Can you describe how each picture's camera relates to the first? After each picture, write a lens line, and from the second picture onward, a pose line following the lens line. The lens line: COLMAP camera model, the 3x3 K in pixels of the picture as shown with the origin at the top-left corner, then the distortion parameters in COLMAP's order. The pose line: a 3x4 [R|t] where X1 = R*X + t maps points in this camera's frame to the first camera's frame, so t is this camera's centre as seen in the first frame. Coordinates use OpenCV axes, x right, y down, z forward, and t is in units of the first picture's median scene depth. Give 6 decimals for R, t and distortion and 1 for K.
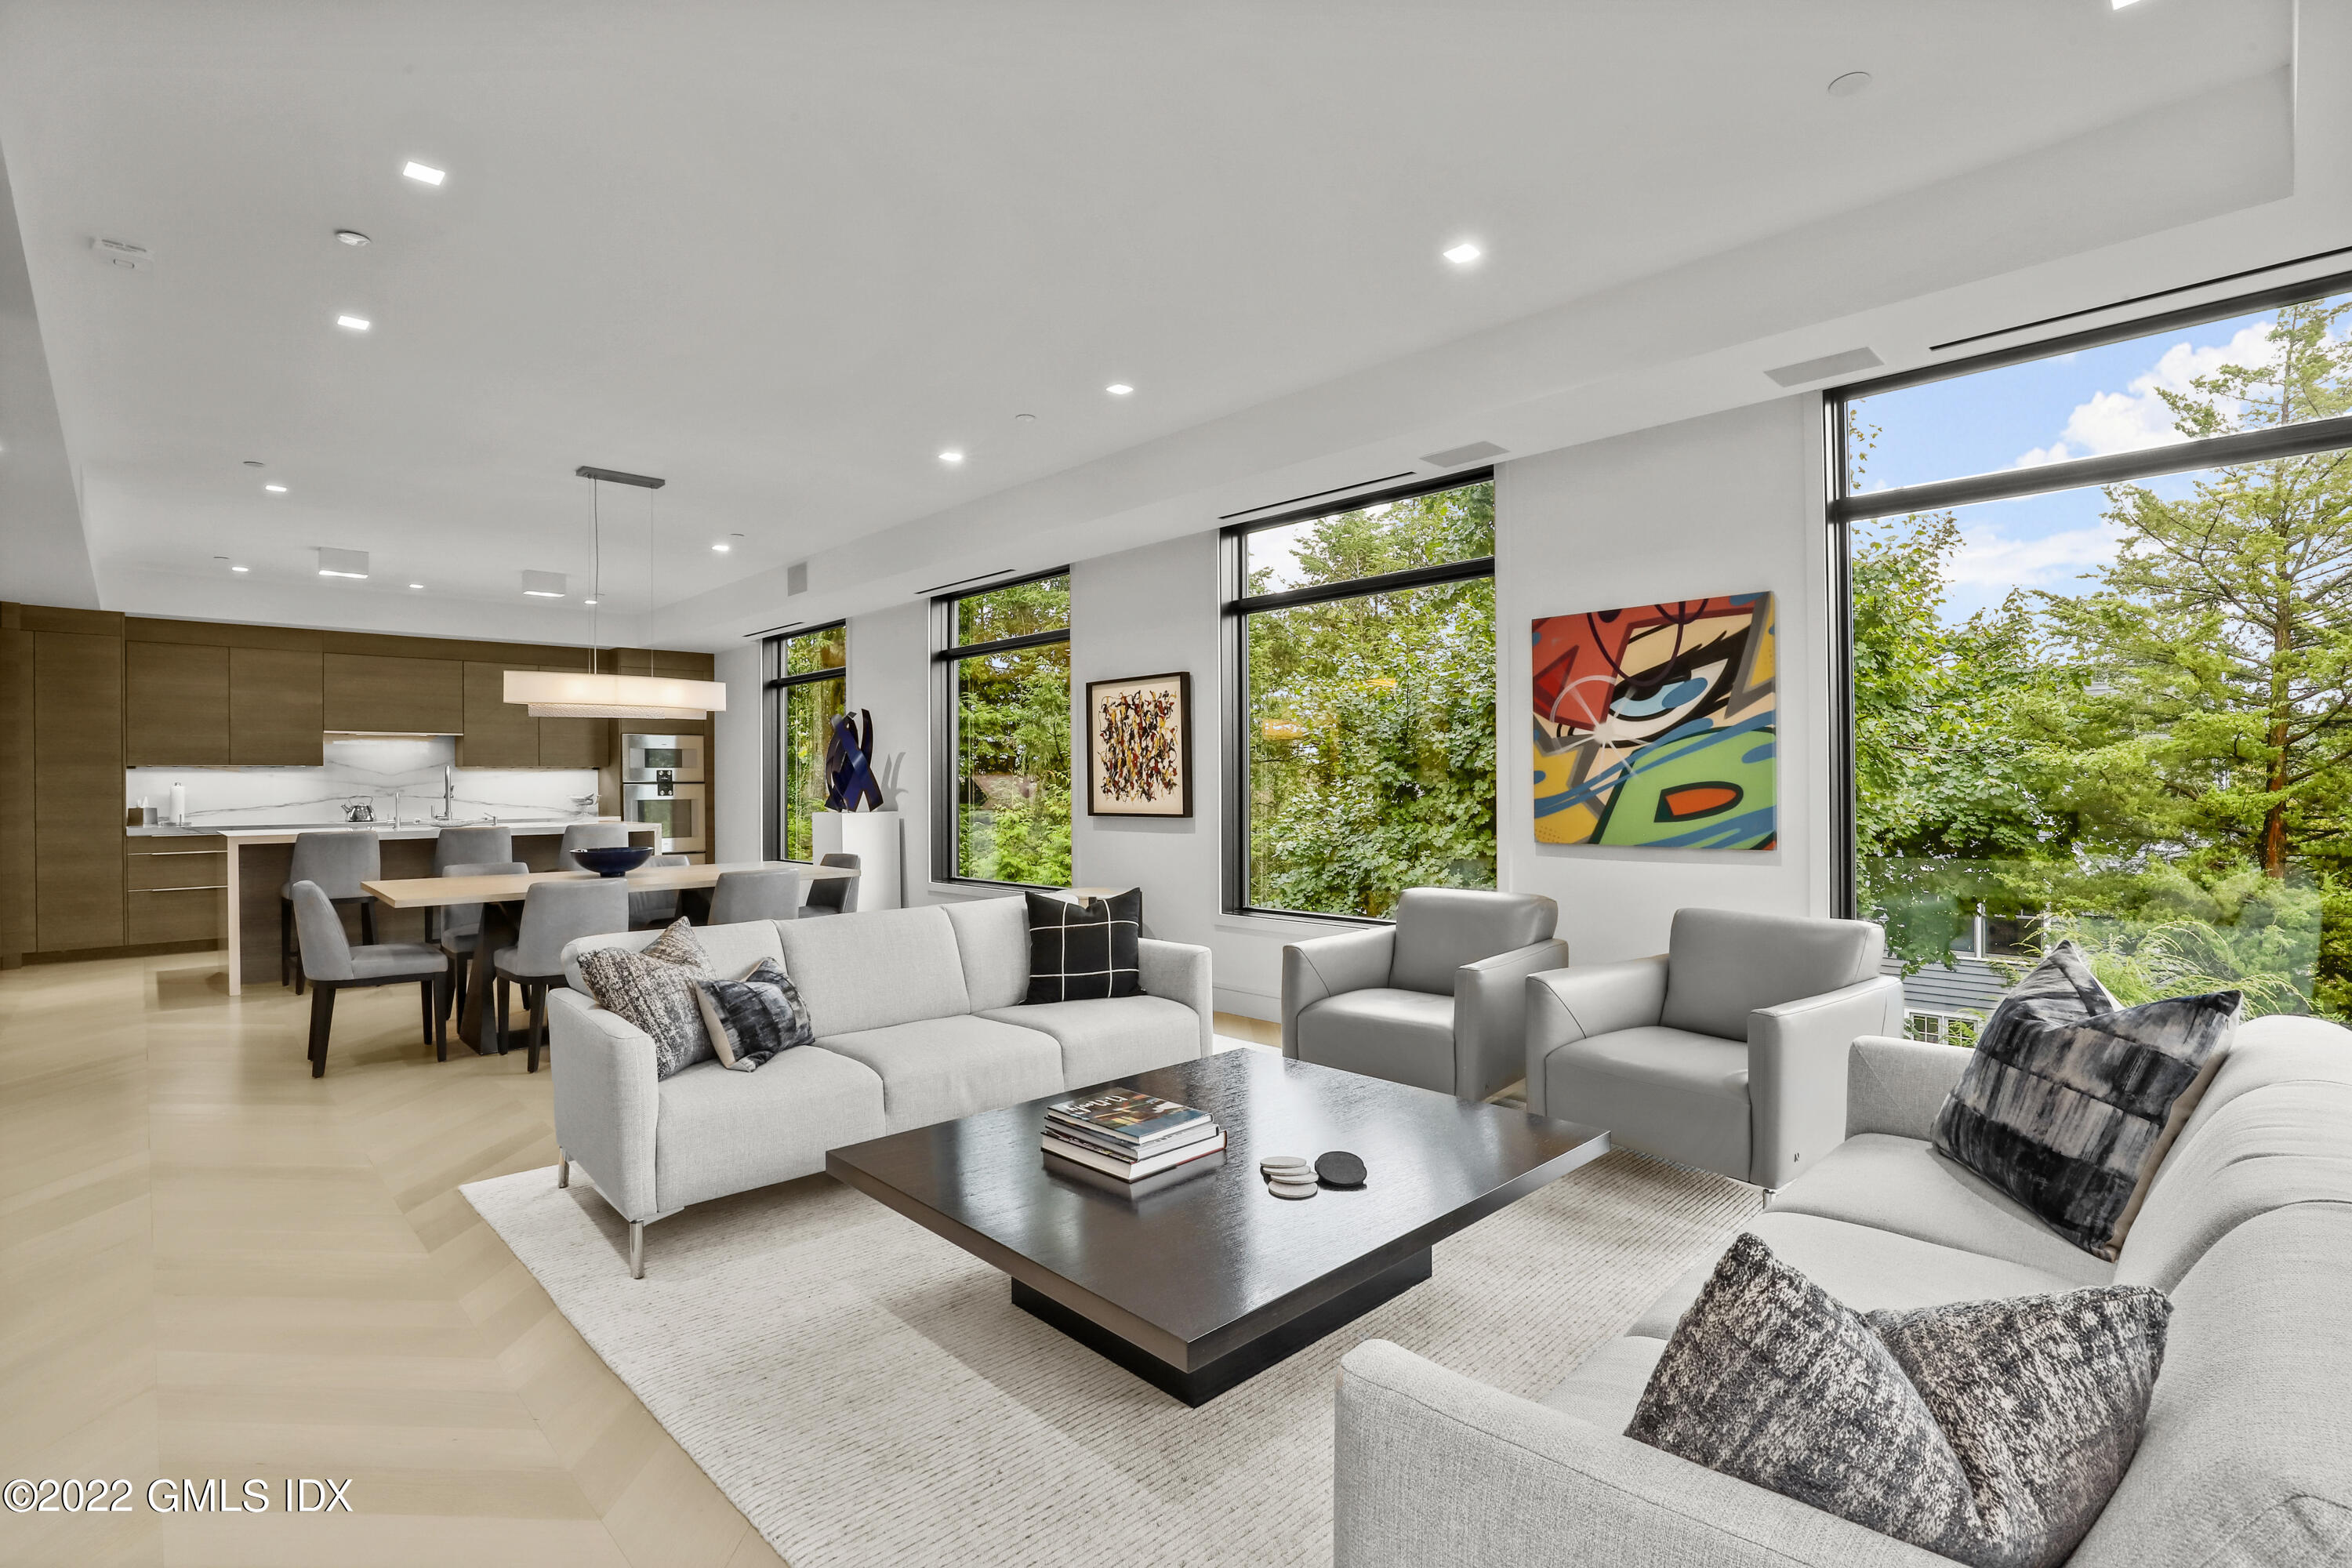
lens RADIAL K [[1101.5, 0, 1176.0], [0, 1101.5, 784.0], [0, 0, 1]] dist [-0.031105, 0.005241]
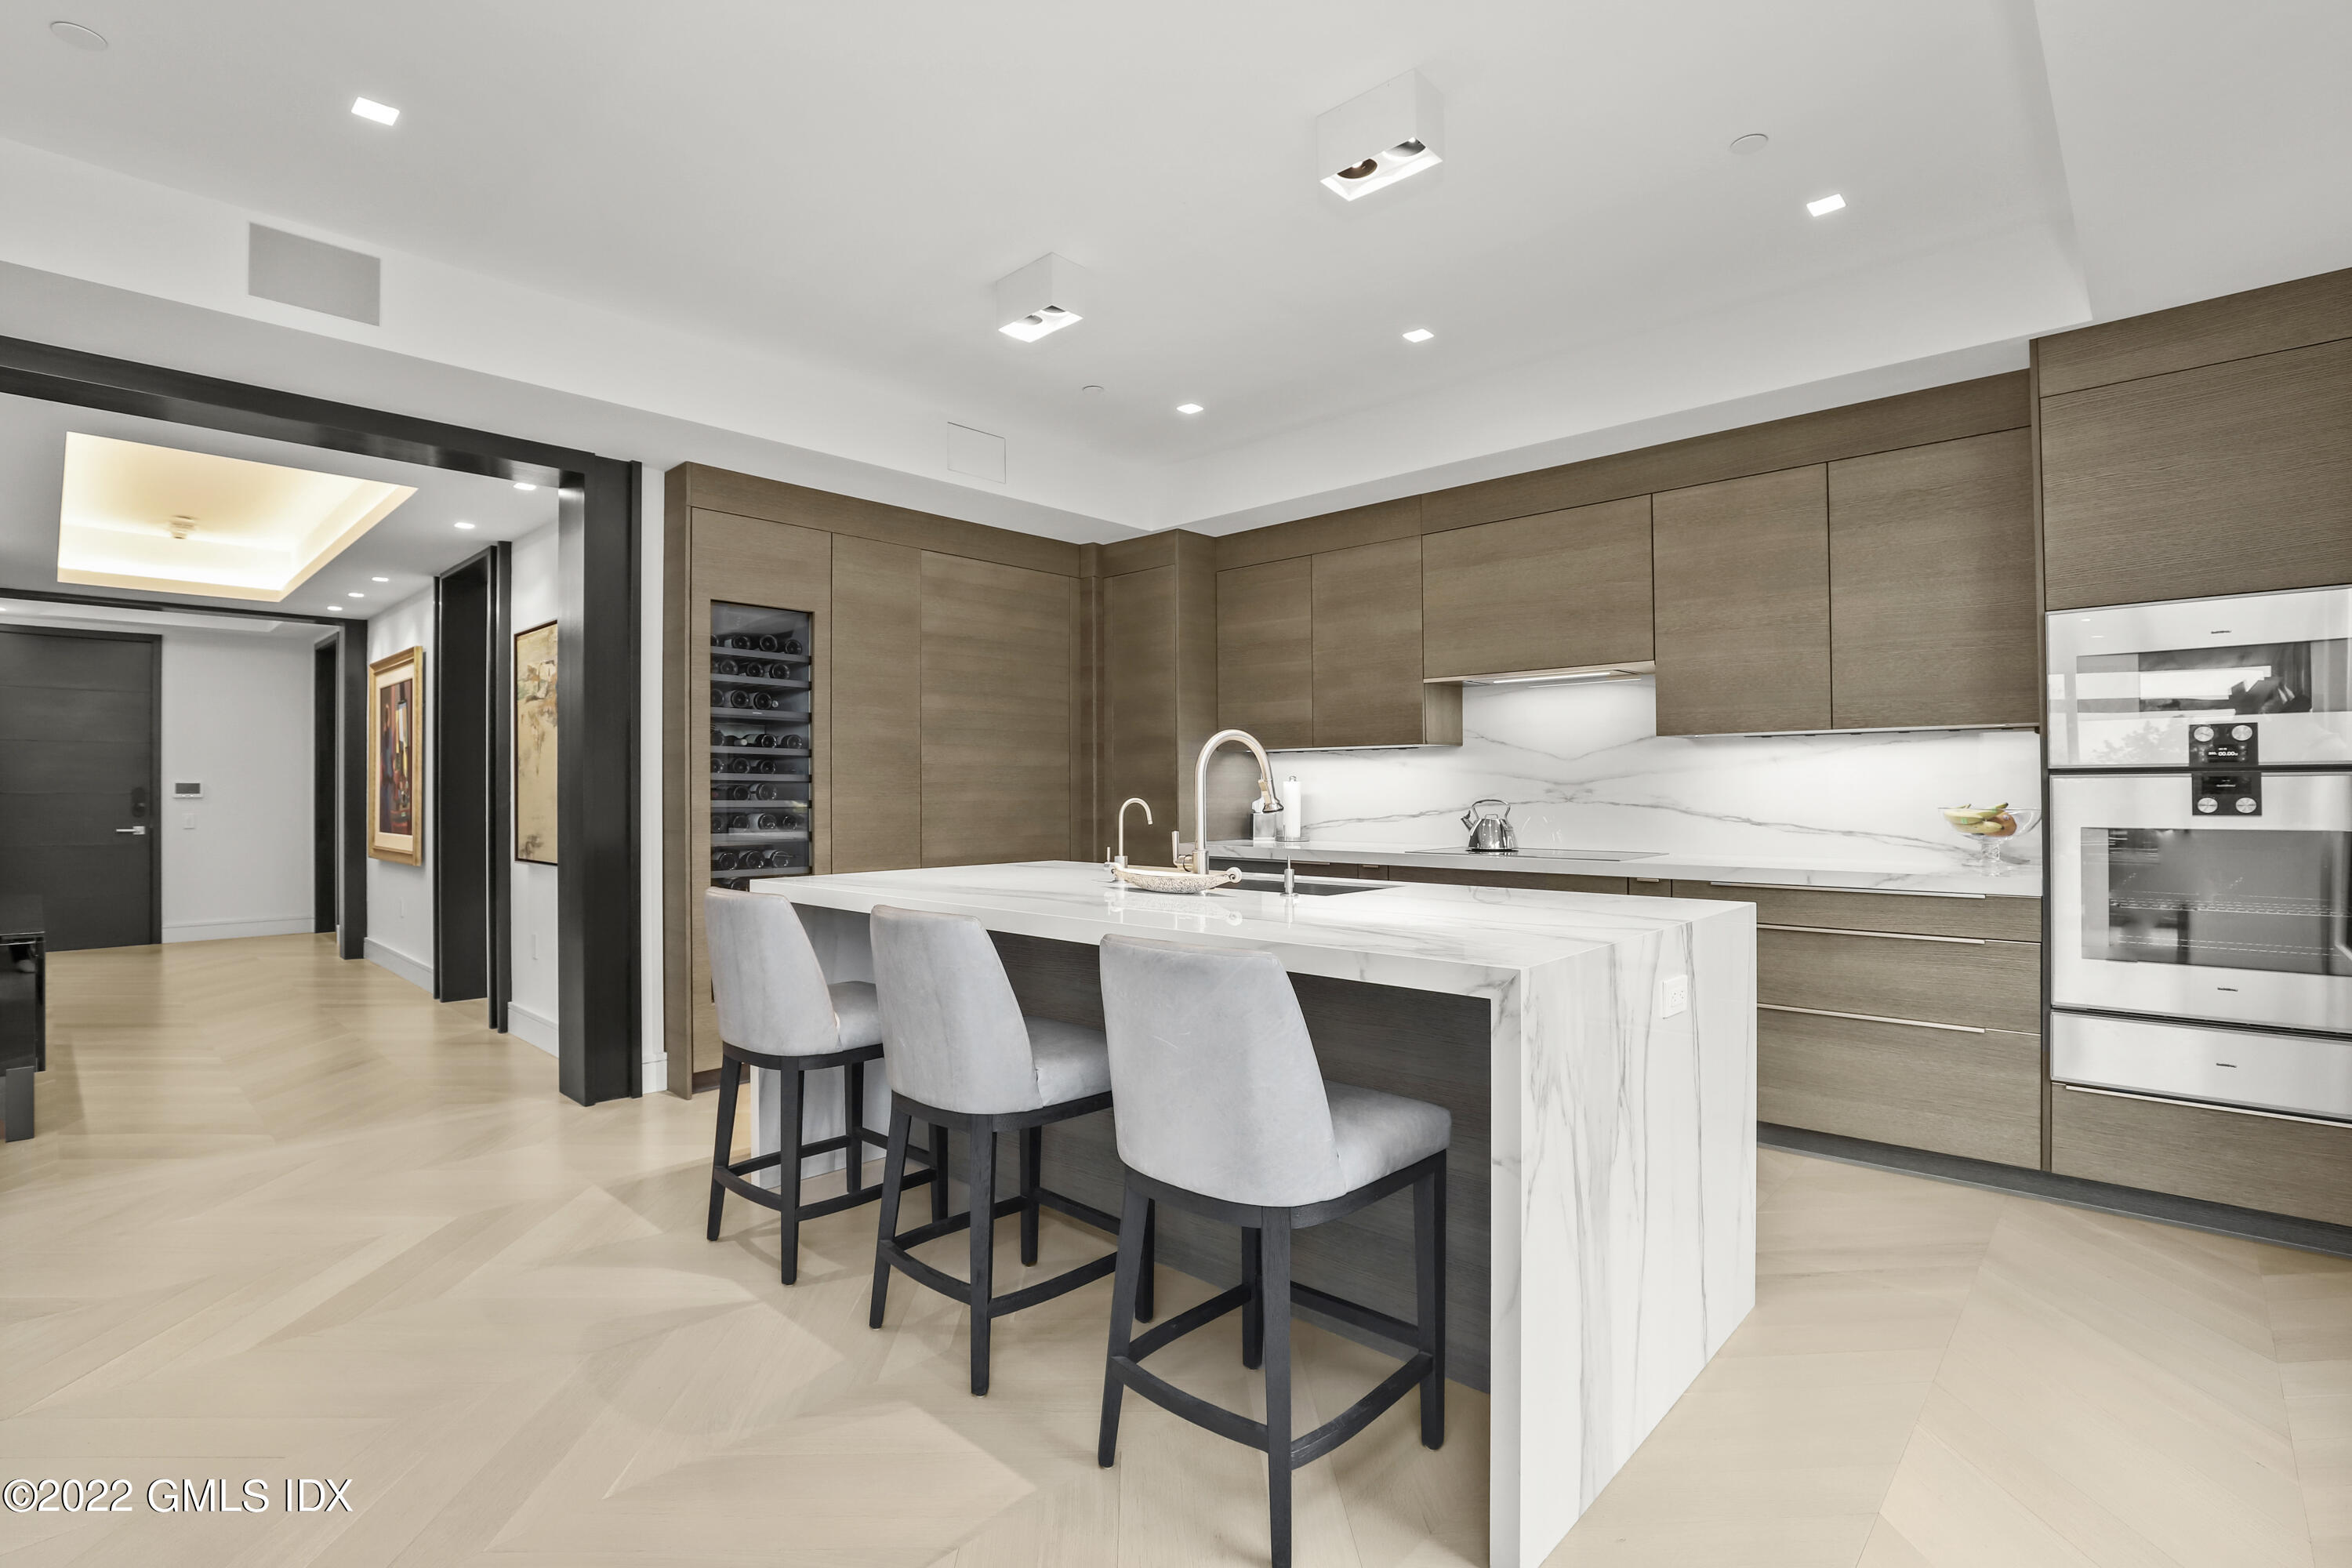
lens RADIAL K [[1116.1, 0, 1146.5], [0, 1116.1, 778.4], [0, 0, 1]] dist [-0.032518, -0.000192]
pose [[0.037932, -0.001528, -0.999279, -0.383570], [0.003691, 0.999992, -0.001389, 0.000292], [0.999274, -0.003636, 0.037937, 1.357035]]
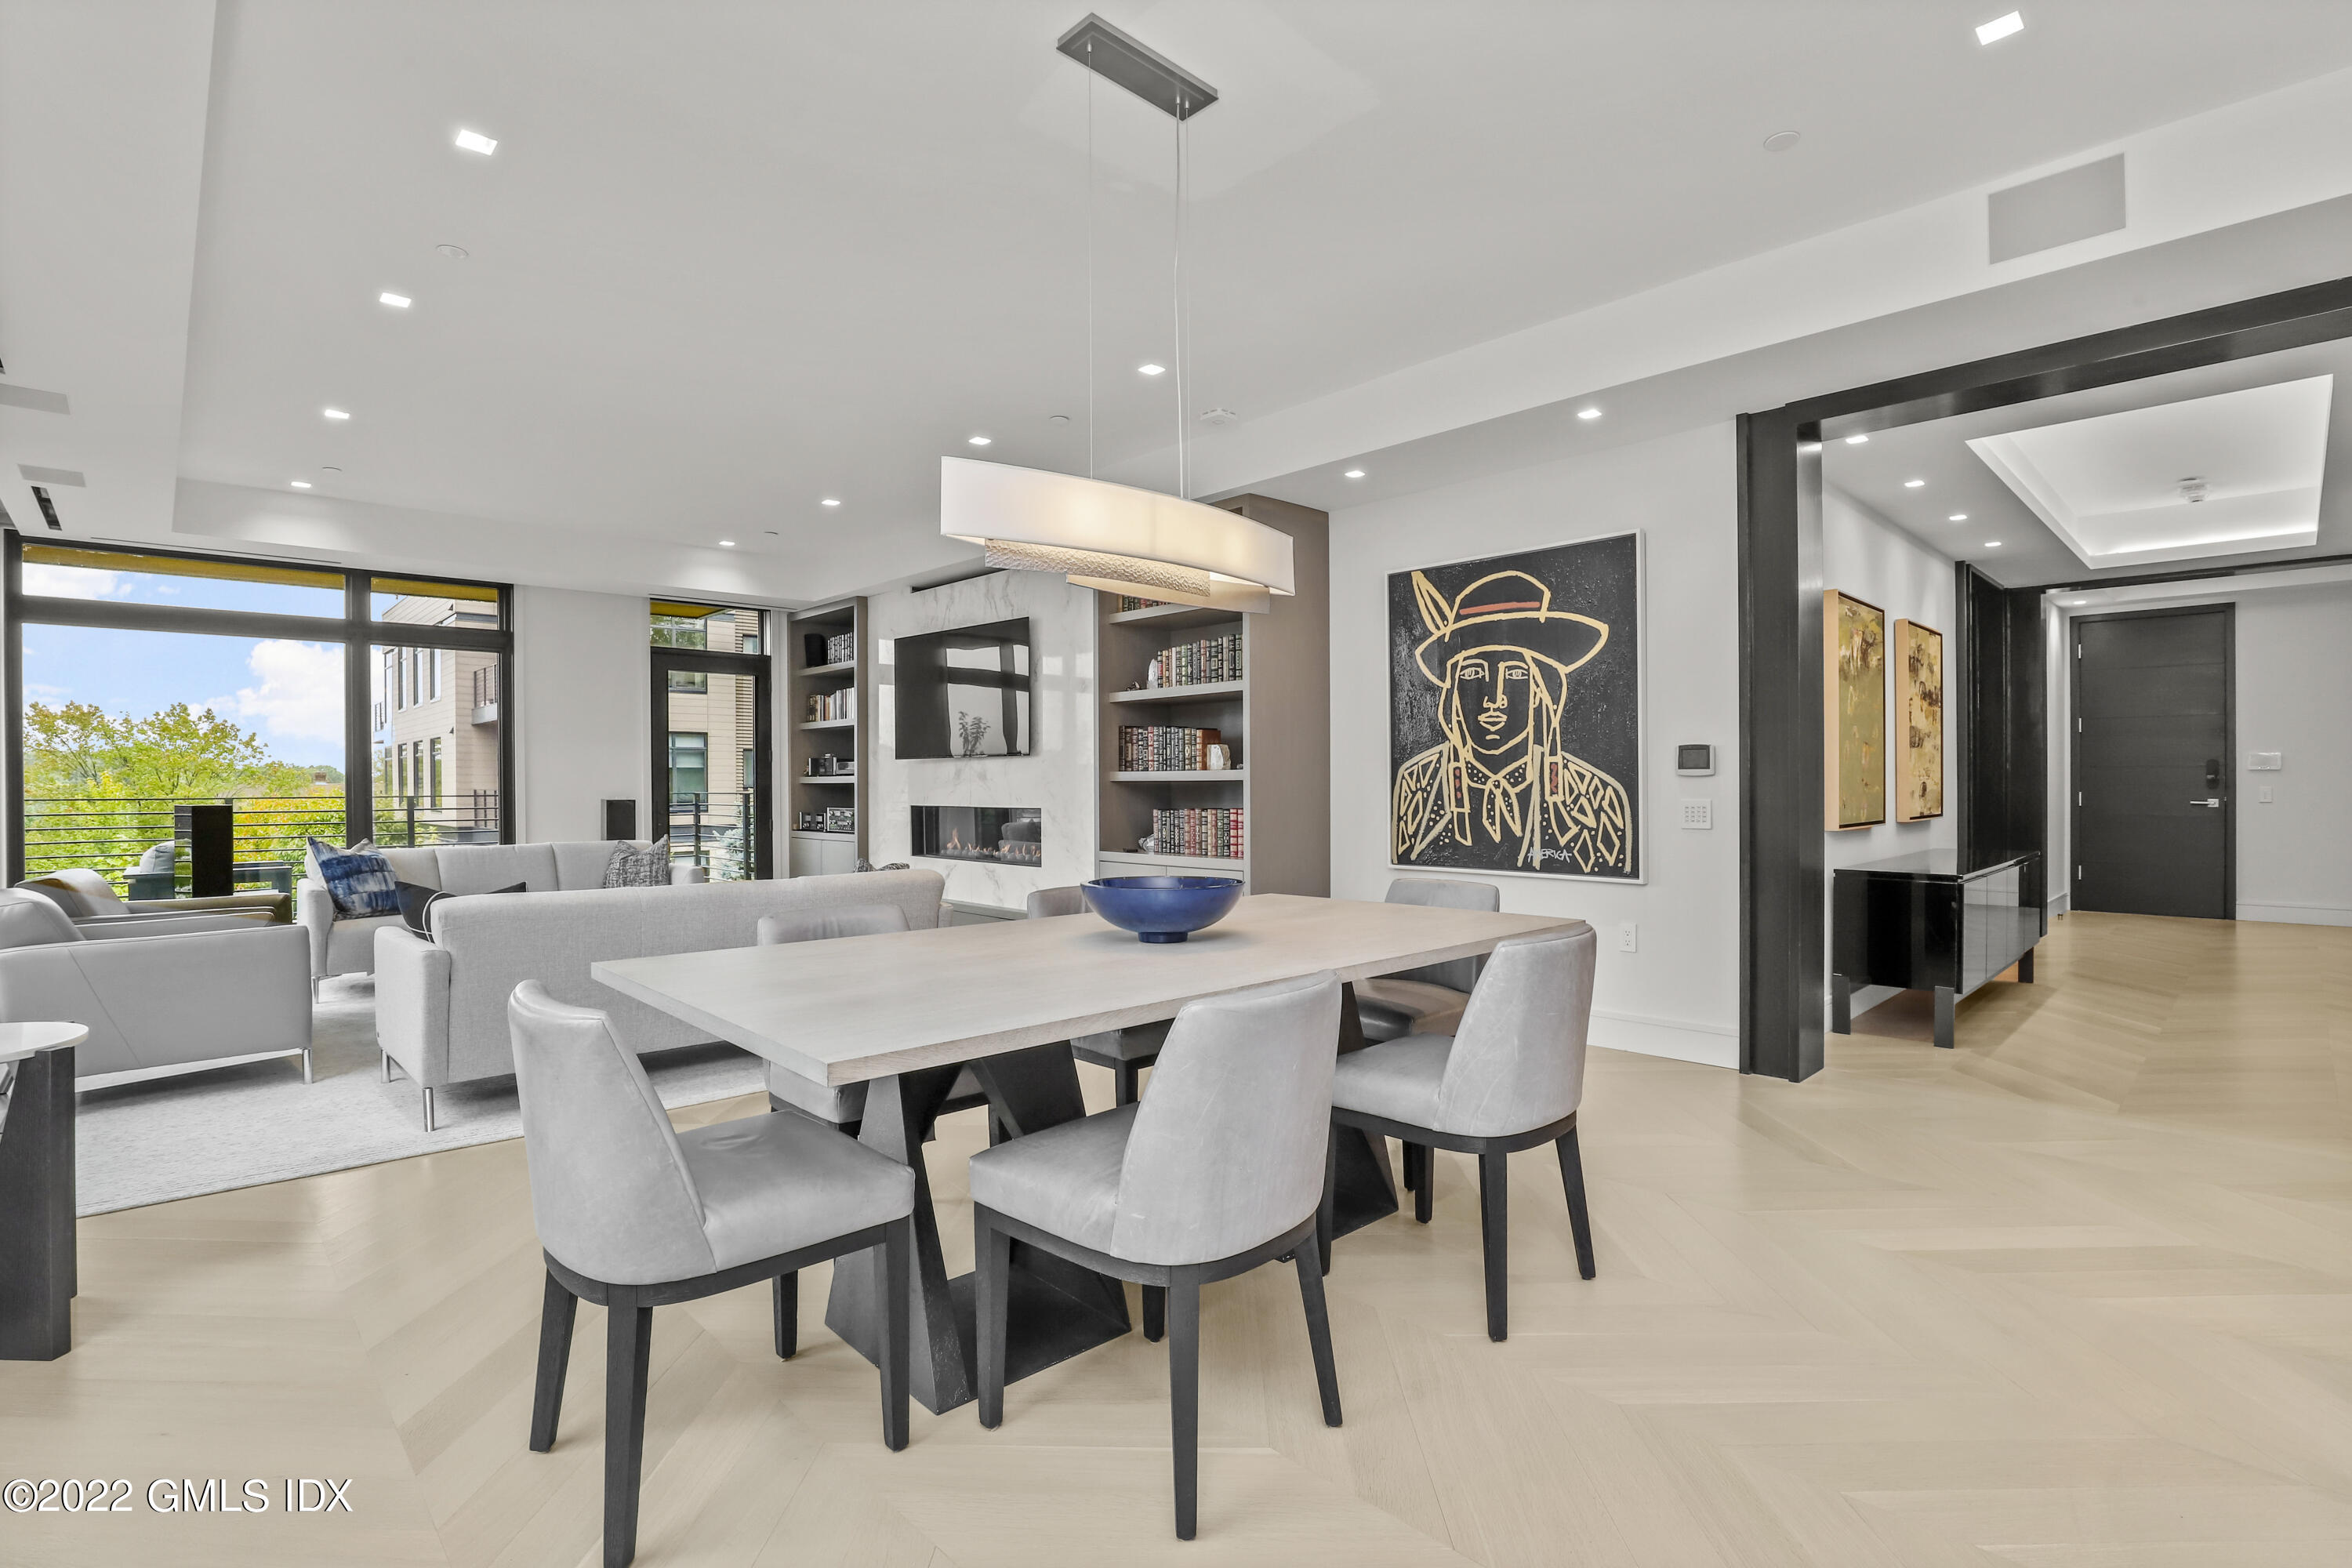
lens RADIAL K [[1090.4, 0, 1176.0], [0, 1090.4, 784.0], [0, 0, 1]] dist [-0.027080, -0.000125]
pose [[-0.999897, 0.014174, -0.002098, -0.525538], [0.014172, 0.999899, 0.001163, 0.018720], [0.002114, 0.001133, -0.999997, 1.487920]]
